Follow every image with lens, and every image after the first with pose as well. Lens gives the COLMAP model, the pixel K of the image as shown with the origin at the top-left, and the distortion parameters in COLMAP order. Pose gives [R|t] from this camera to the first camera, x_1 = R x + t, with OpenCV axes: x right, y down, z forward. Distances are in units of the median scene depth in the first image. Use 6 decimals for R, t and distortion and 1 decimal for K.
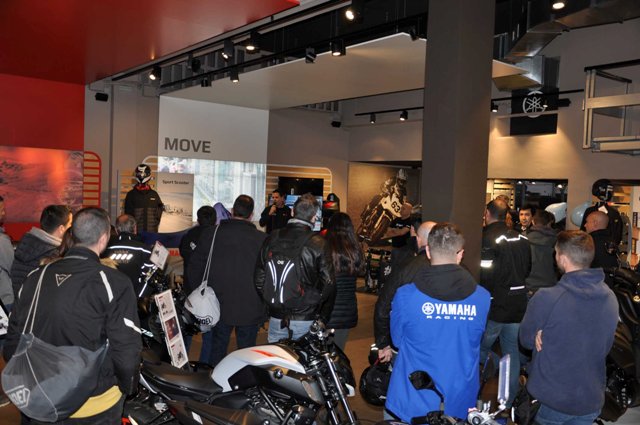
lens RADIAL K [[587.6, 0, 320.0], [0, 587.6, 212.5], [0, 0, 1]] dist [-0.094547, 0.192040]
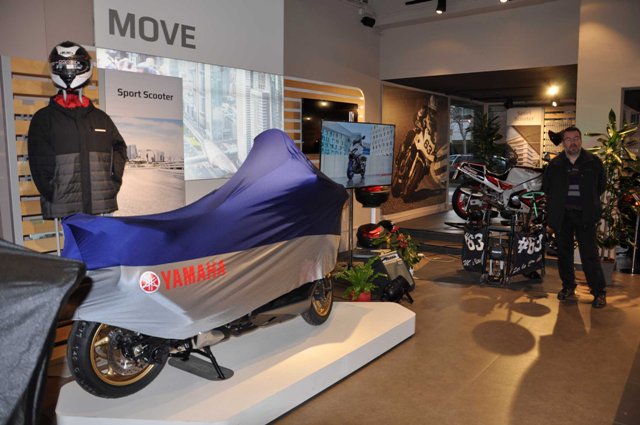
lens RADIAL K [[499.8, 0, 320.0], [0, 499.8, 212.5], [0, 0, 1]] dist [-0.163070, 0.136981]
pose [[0.976555, -0.068810, 0.203976, -0.183529], [0.050021, 0.994135, 0.095884, 0.008025], [-0.209378, -0.083433, 0.974269, 0.555378]]
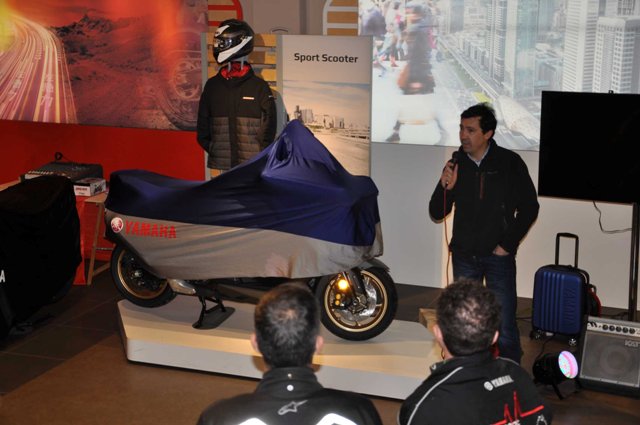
lens RADIAL K [[1109.2, 0, 320.0], [0, 1109.2, 212.5], [0, 0, 1]] dist [0.318503, 0.109698]
pose [[0.478325, 0.150970, -0.865109, 0.440547], [-0.009850, 0.985973, 0.166615, -0.070145], [0.878128, -0.071175, 0.473102, 0.552779]]
